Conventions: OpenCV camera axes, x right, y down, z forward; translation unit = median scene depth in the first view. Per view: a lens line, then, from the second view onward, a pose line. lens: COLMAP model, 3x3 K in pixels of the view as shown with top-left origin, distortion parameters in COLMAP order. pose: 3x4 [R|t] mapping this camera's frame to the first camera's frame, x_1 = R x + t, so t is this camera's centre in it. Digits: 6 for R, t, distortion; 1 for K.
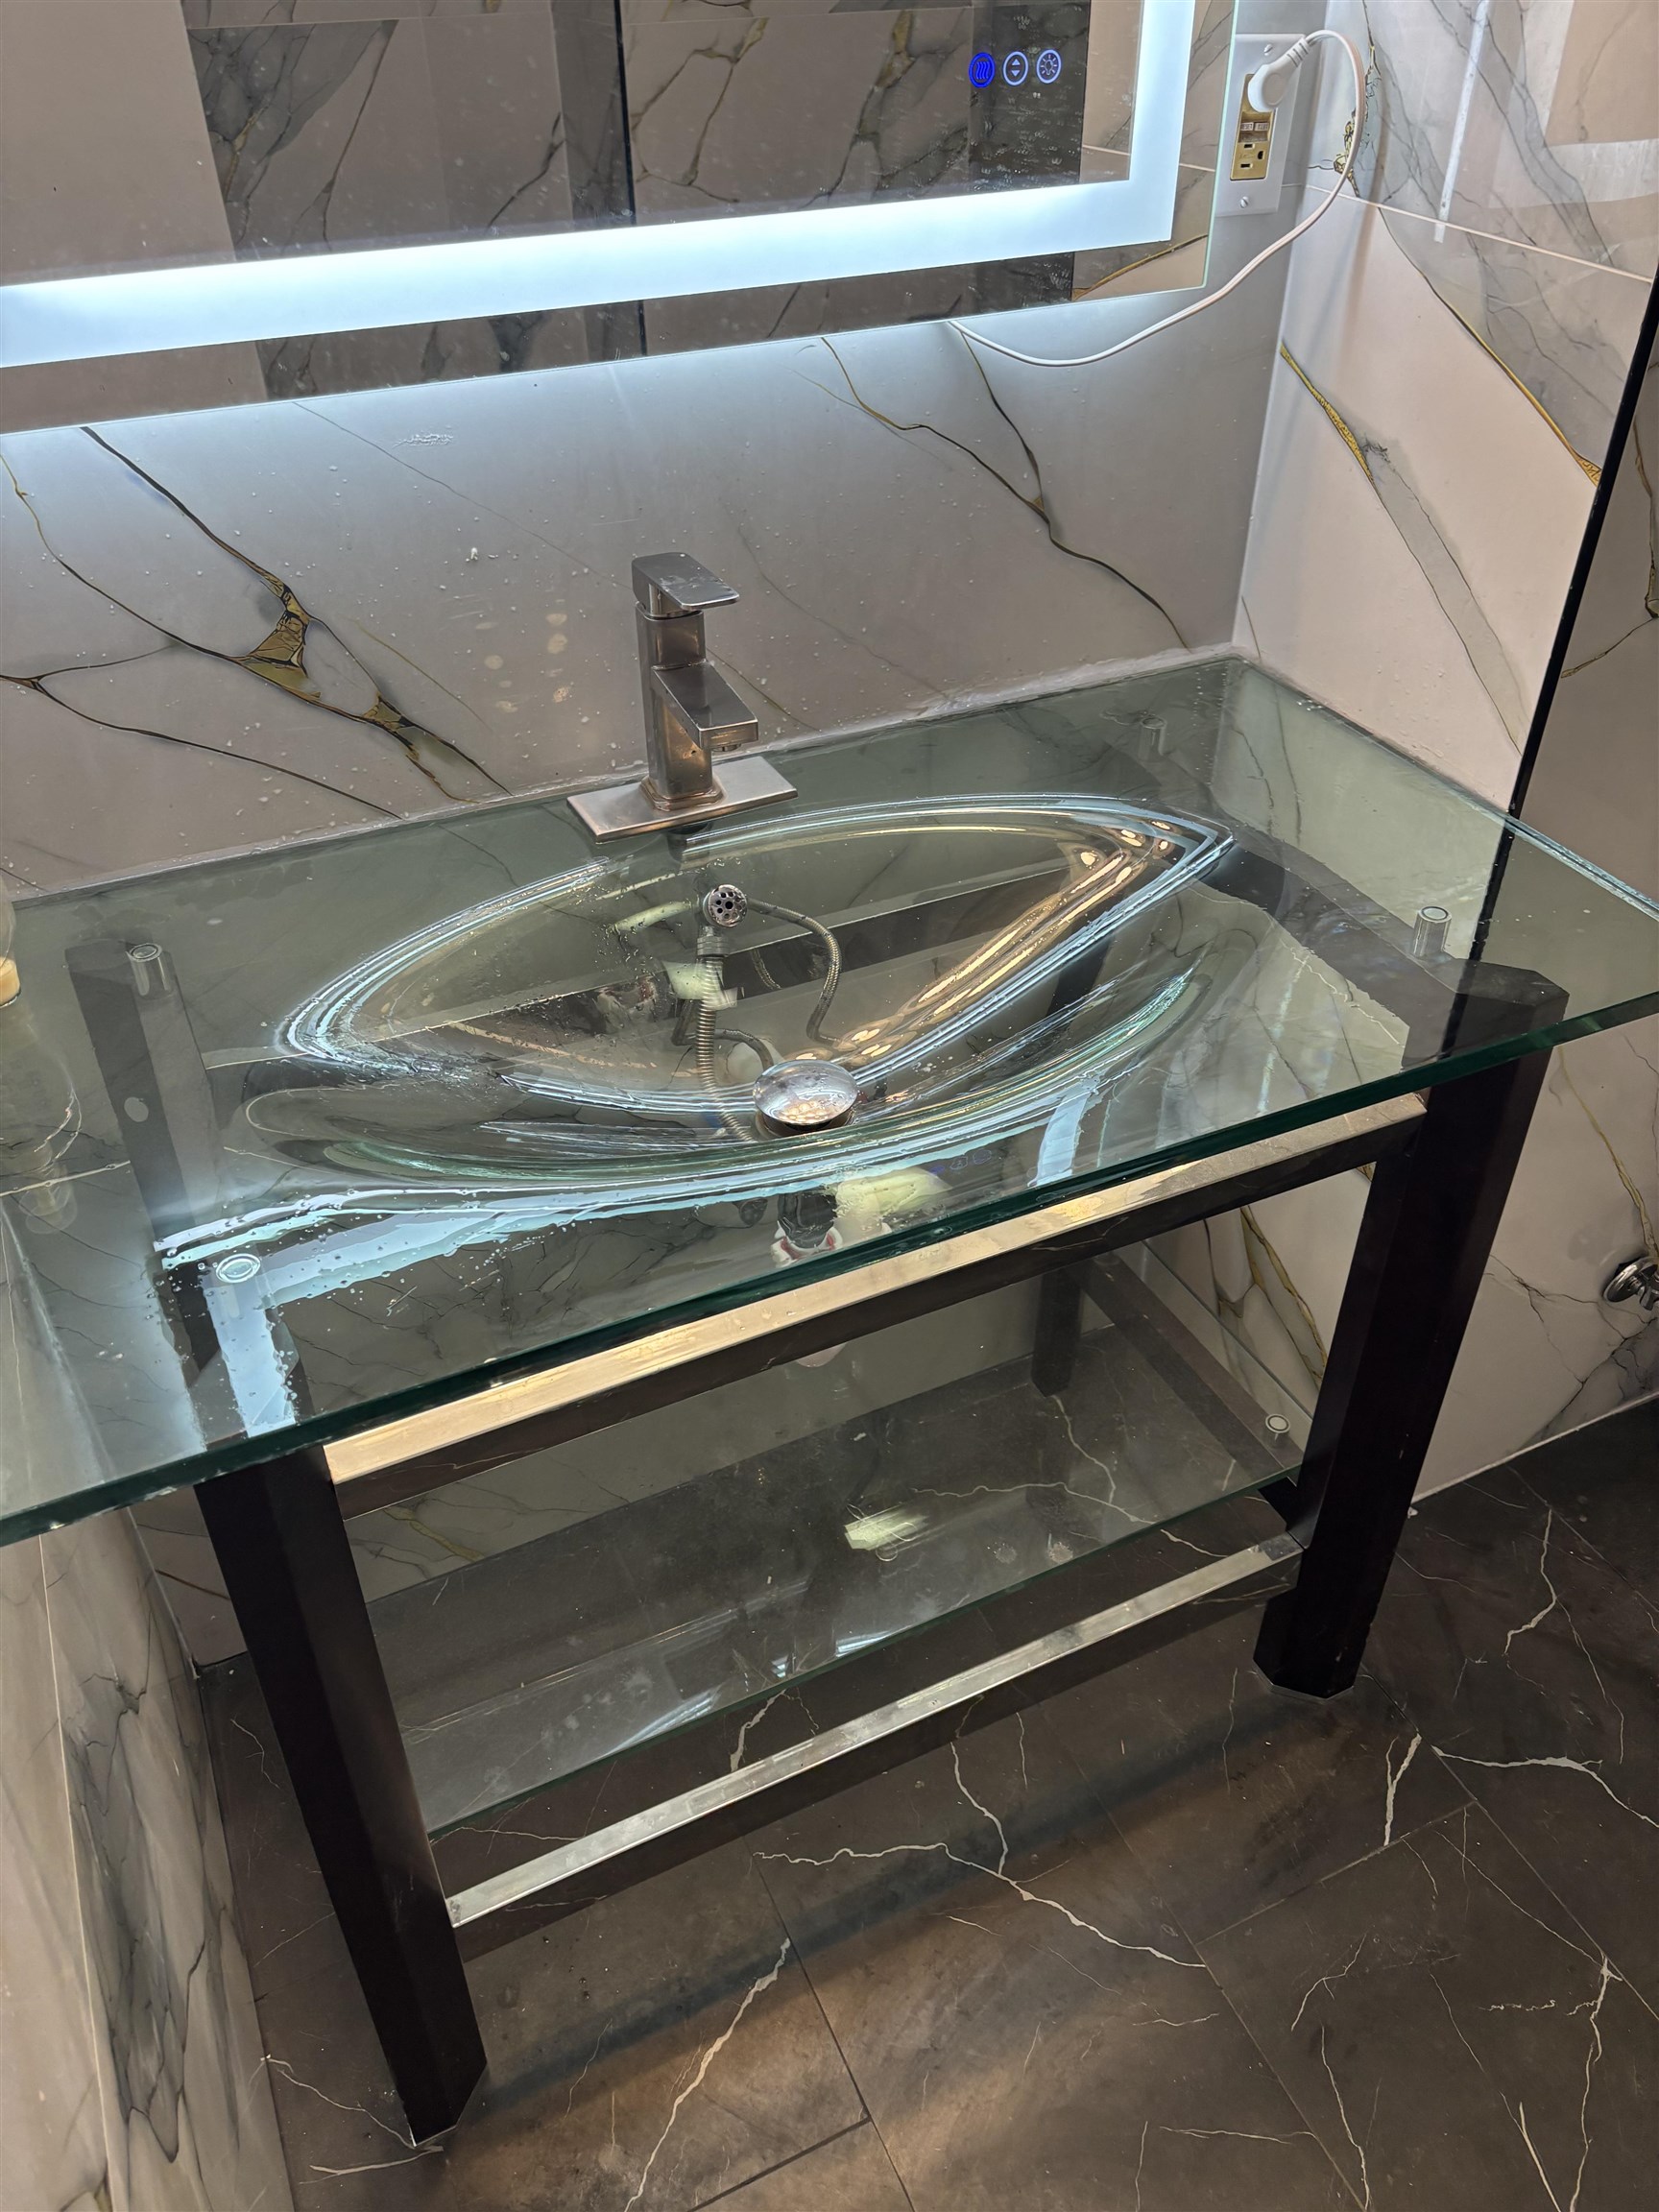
lens RADIAL K [[1661.5, 0, 822.4], [0, 1661.5, 1093.2], [0, 0, 1]] dist [0.048942, -0.048128]
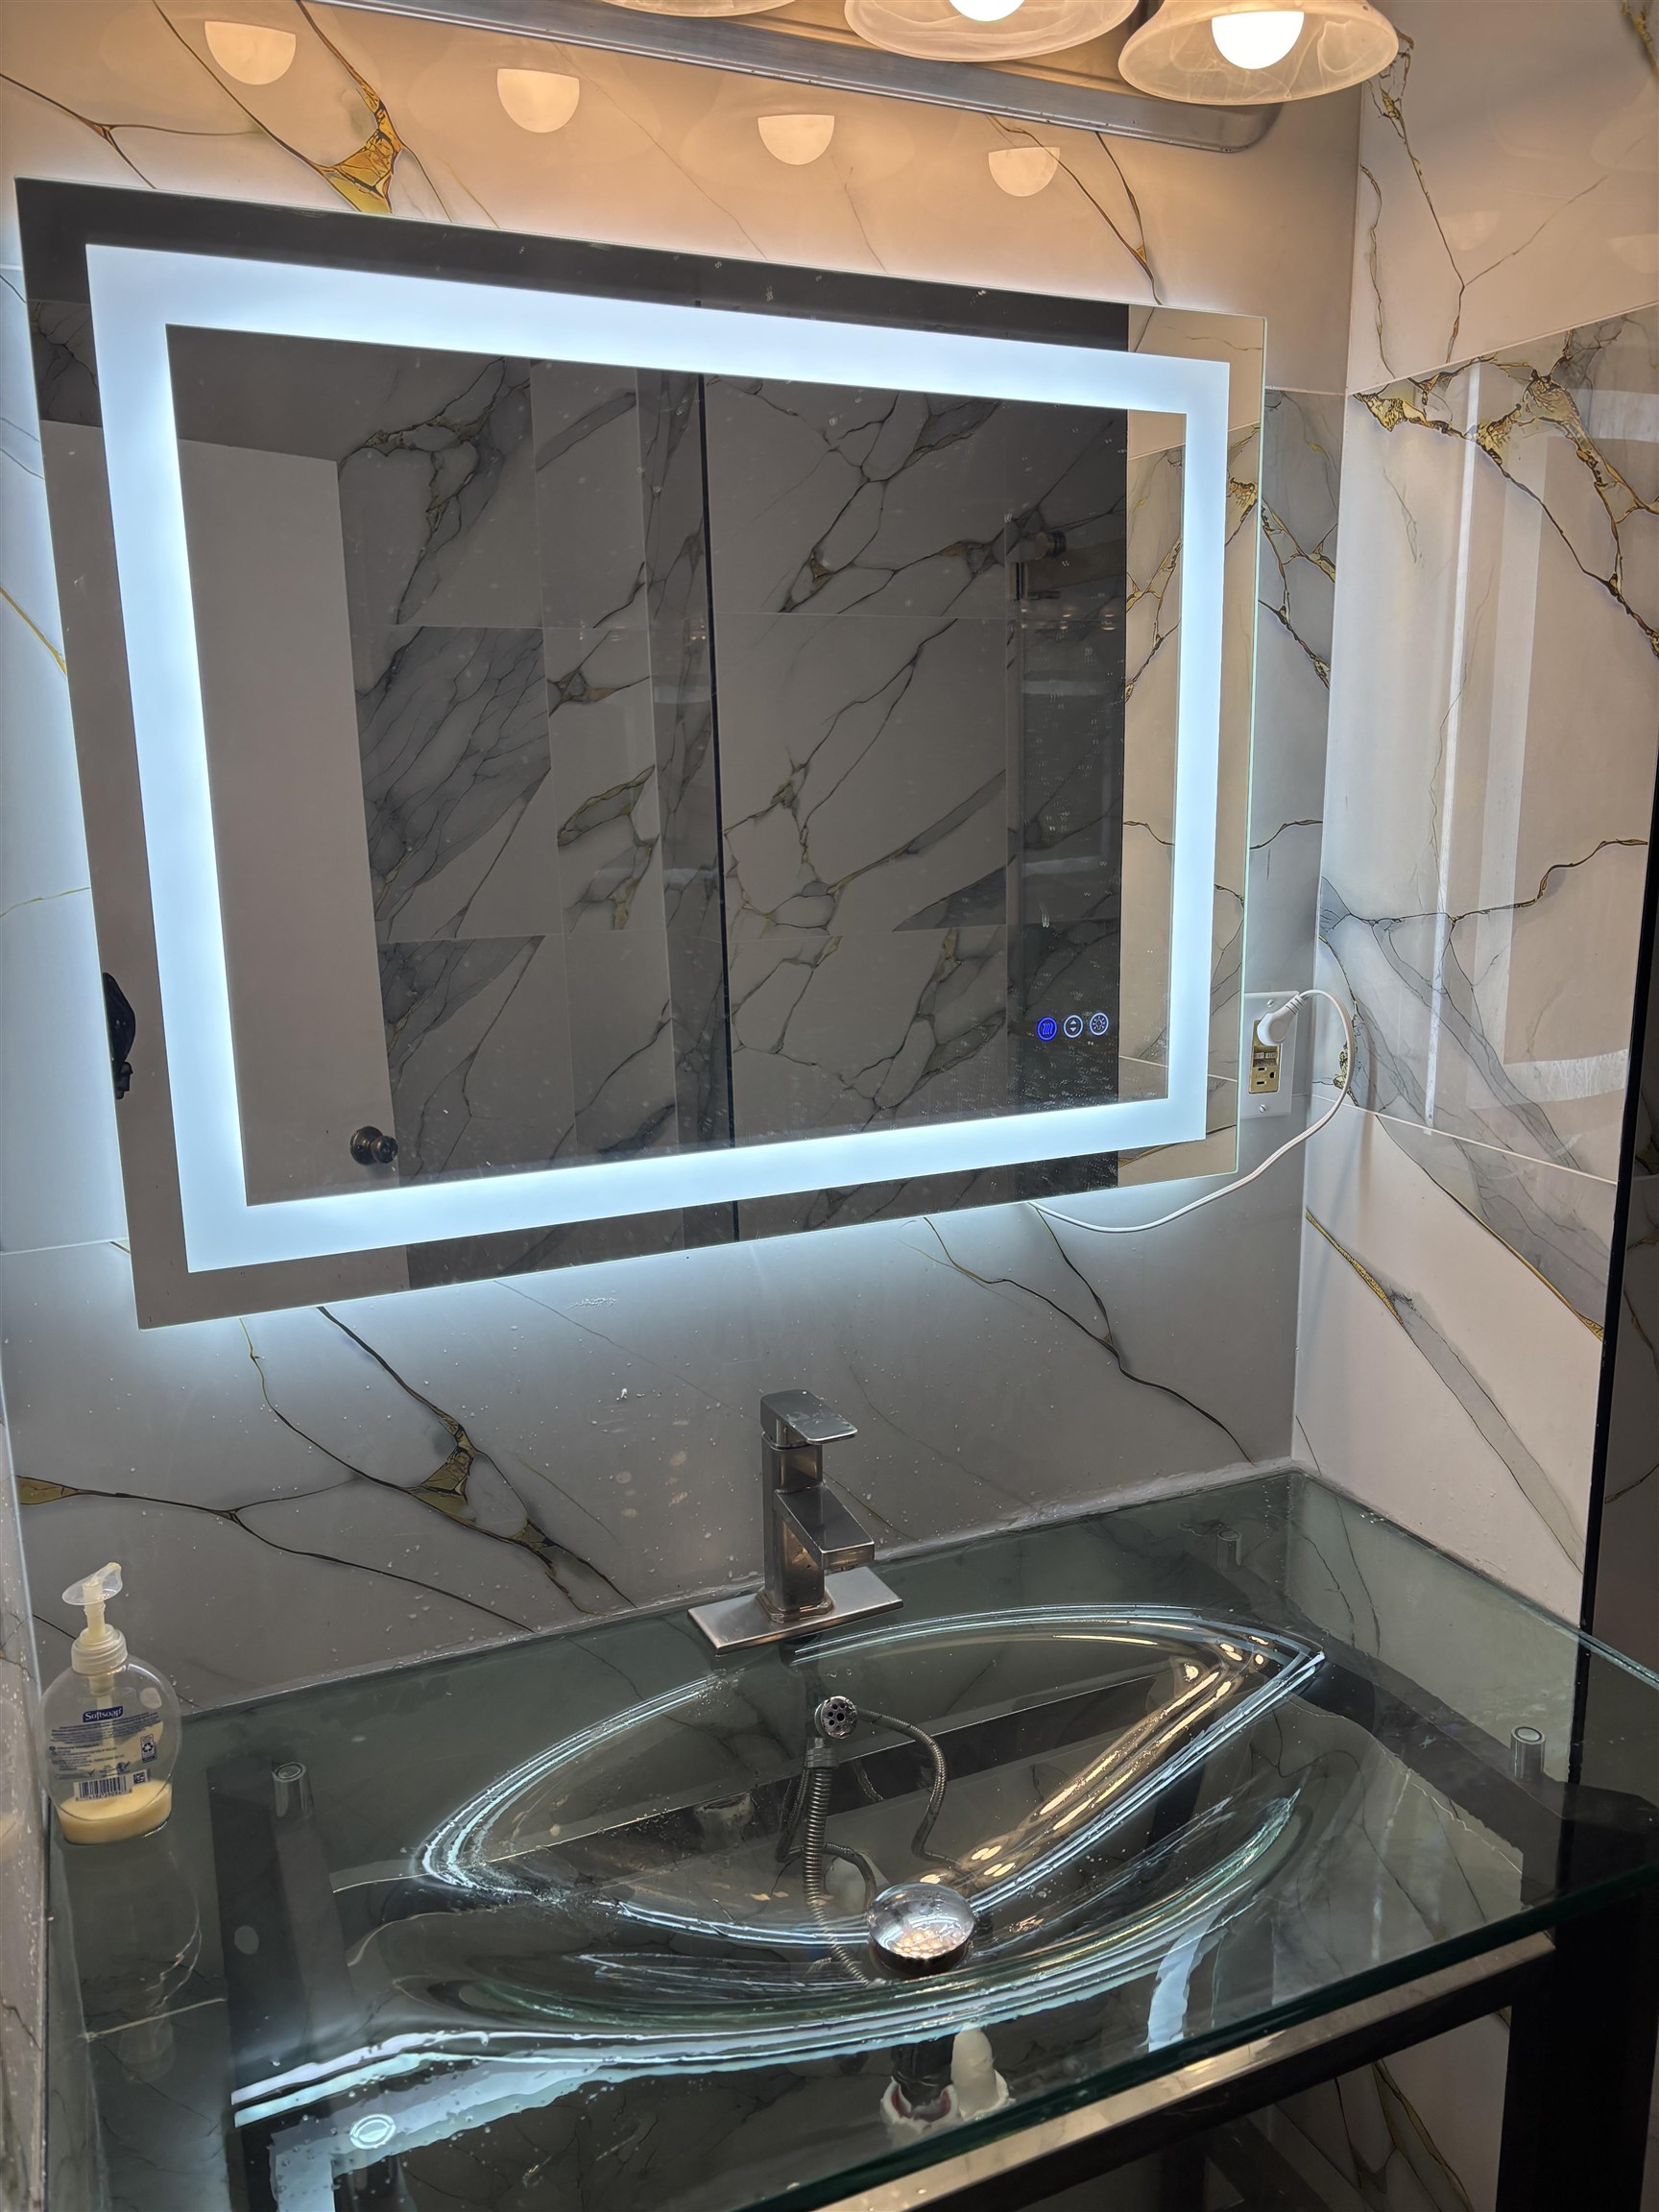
lens RADIAL K [[1659.7, 0, 821.7], [0, 1659.7, 1117.8], [0, 0, 1]] dist [0.042417, -0.031850]
pose [[0.999777, -0.005189, -0.020450, -0.044817], [-0.003774, 0.909669, -0.415317, -0.021110], [0.020758, 0.415302, 0.909447, -0.103661]]
